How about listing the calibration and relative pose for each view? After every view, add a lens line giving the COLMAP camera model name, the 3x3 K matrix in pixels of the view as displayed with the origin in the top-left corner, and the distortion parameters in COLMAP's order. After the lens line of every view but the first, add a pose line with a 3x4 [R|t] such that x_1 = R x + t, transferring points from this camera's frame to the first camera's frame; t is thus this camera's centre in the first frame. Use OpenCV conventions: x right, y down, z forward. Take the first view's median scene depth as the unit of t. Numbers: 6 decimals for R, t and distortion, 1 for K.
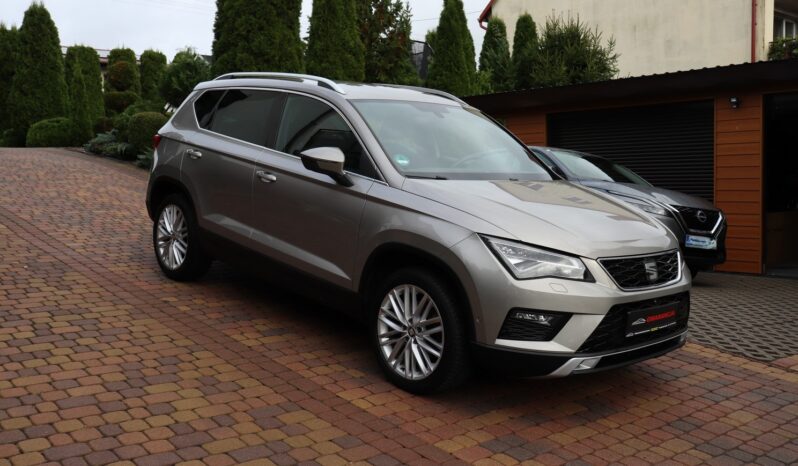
lens RADIAL K [[758.8, 0, 396.4], [0, 758.8, 214.8], [0, 0, 1]] dist [-0.102331, 0.146841]
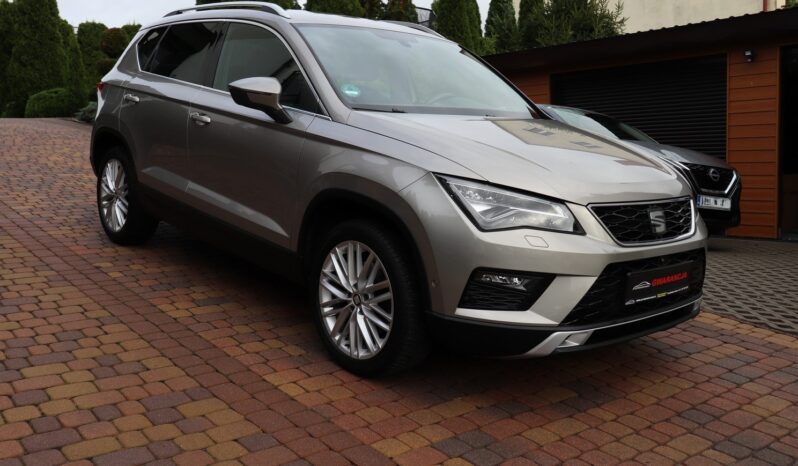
lens RADIAL K [[732.8, 0, 398.7], [0, 732.8, 213.8], [0, 0, 1]] dist [-0.112250, 0.136082]
pose [[0.999767, -0.007439, -0.020239, 0.074868], [0.008089, 0.999447, 0.032241, 0.036195], [0.019988, -0.032398, 0.999275, 0.212560]]
